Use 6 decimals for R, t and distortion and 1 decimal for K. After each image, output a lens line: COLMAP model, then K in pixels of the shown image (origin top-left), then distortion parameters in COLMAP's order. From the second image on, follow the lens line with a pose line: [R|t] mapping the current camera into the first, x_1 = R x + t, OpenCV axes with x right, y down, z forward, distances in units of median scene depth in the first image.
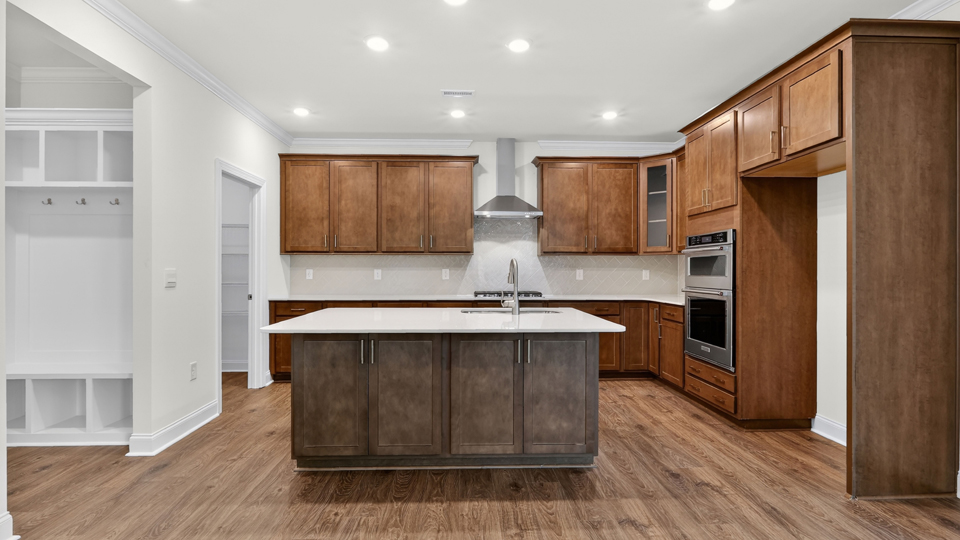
lens RADIAL K [[482.0, 0, 480.0], [0, 482.0, 270.0], [0, 0, 1]] dist [-0.011705, -0.000082]
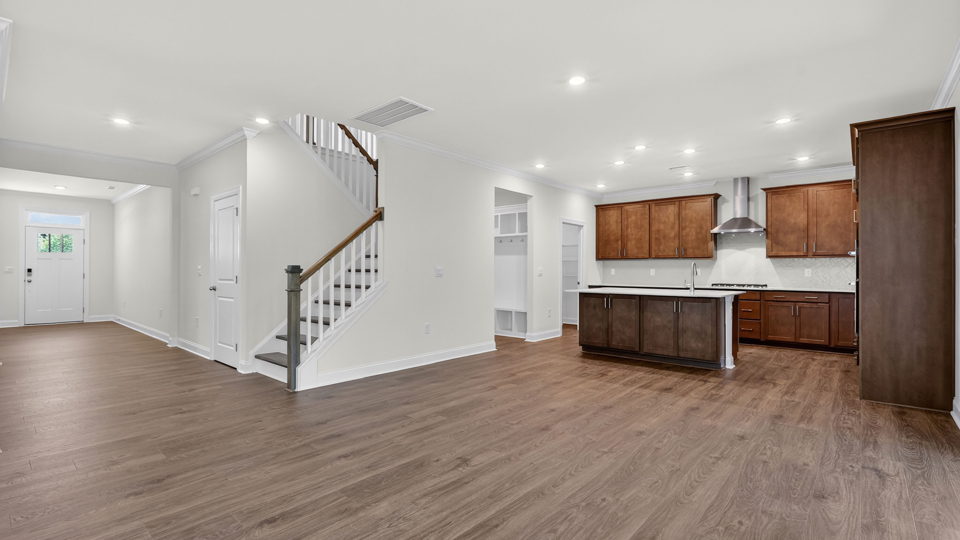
lens RADIAL K [[441.8, 0, 477.0], [0, 441.8, 266.1], [0, 0, 1]] dist [-0.009760, -0.000018]
pose [[0.722643, -0.005533, -0.691200, 0.413394], [-0.003913, 0.999919, -0.012095, 0.010872], [0.691211, 0.011445, 0.722563, -0.515841]]
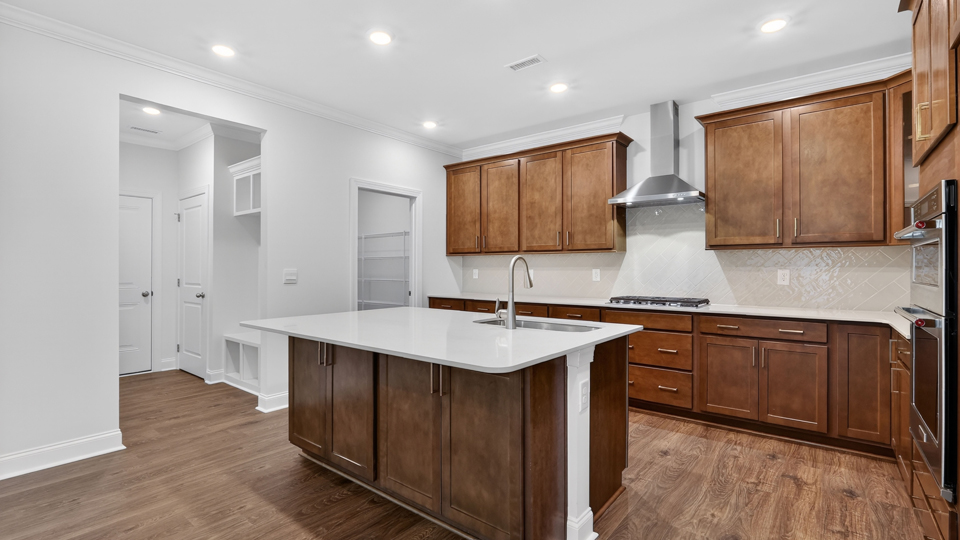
lens RADIAL K [[441.8, 0, 477.0], [0, 441.8, 266.1], [0, 0, 1]] dist [-0.009760, -0.000018]
pose [[0.754448, -0.004449, -0.656345, 0.312166], [-0.000681, 0.999971, -0.007561, -0.001051], [0.656360, 0.006151, 0.754423, 0.274114]]
